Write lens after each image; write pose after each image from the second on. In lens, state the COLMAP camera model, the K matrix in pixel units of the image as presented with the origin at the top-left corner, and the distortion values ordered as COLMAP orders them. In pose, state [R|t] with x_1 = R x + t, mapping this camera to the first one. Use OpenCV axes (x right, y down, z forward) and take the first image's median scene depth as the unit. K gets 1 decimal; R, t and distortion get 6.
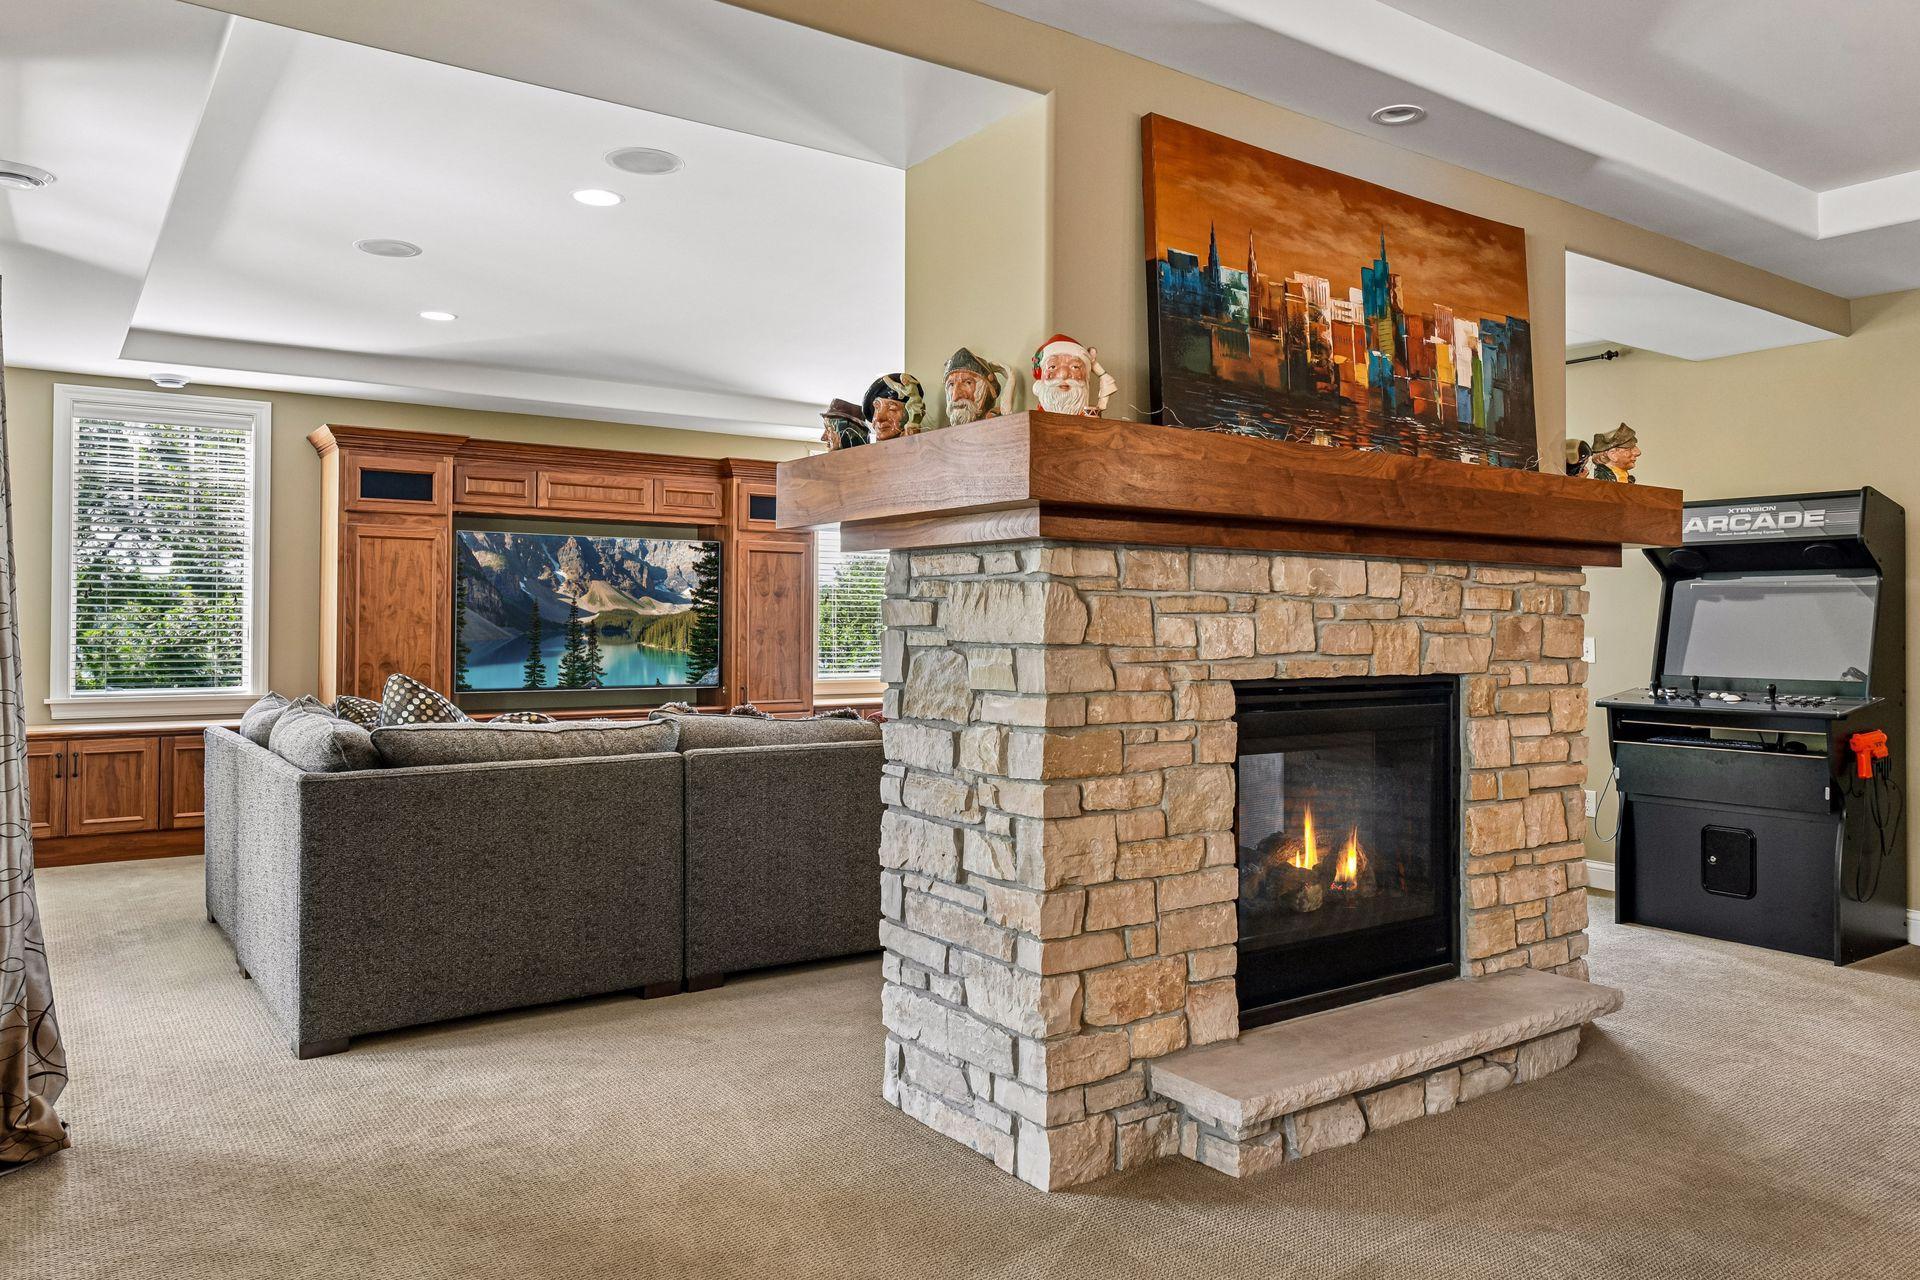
lens RADIAL K [[1327.4, 0, 960.0], [0, 1327.4, 640.0], [0, 0, 1]] dist [-0.001224, 0.000825]
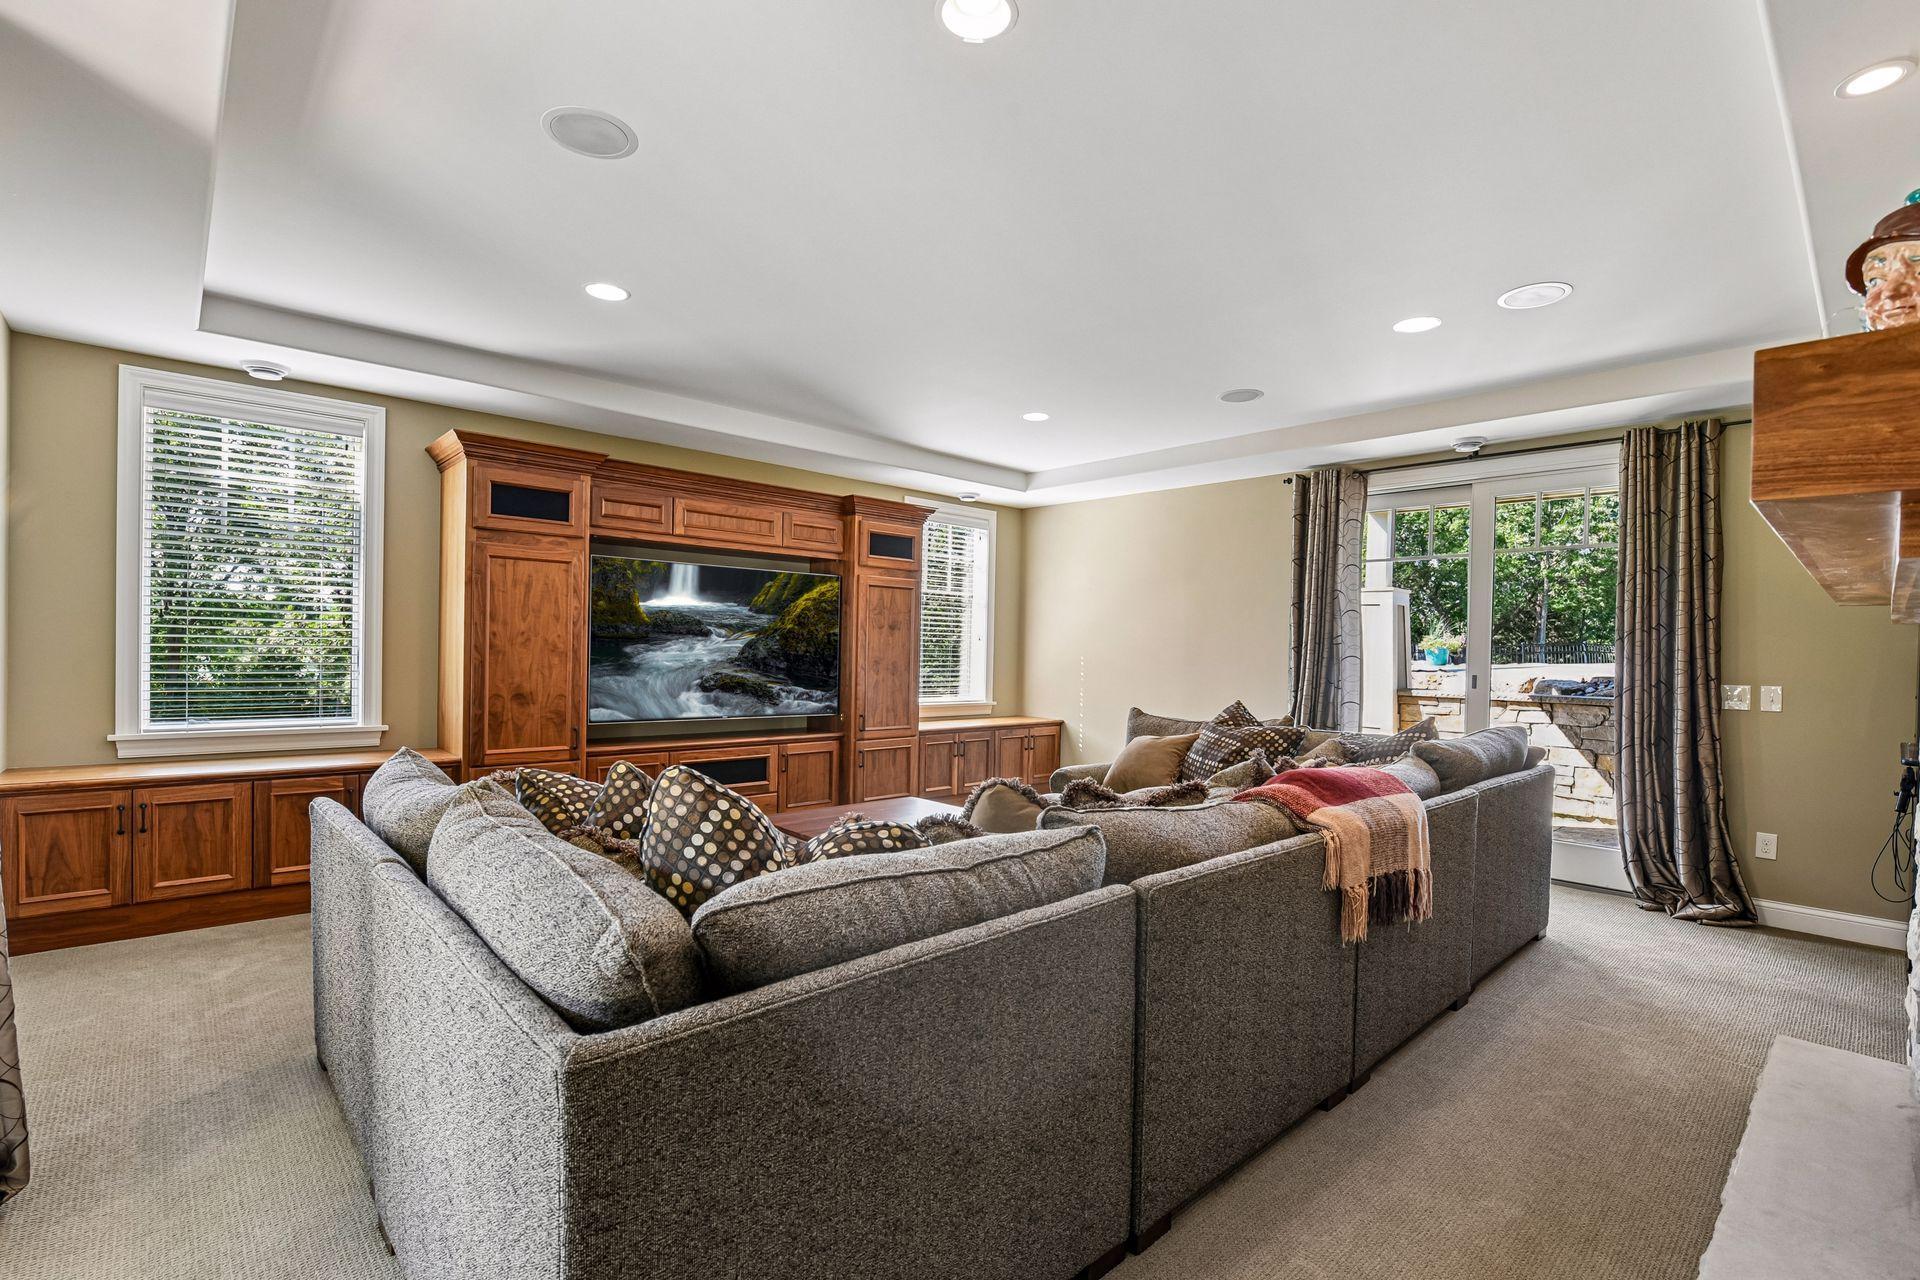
lens RADIAL K [[868.7, 0, 968.2], [0, 868.7, 680.0], [0, 0, 1]] dist [-0.018268, 0.000003]
pose [[0.990153, 0.012298, 0.139450, -0.210101], [-0.016102, 0.999527, 0.026183, -0.013871], [-0.139062, -0.028171, 0.989883, 0.366200]]
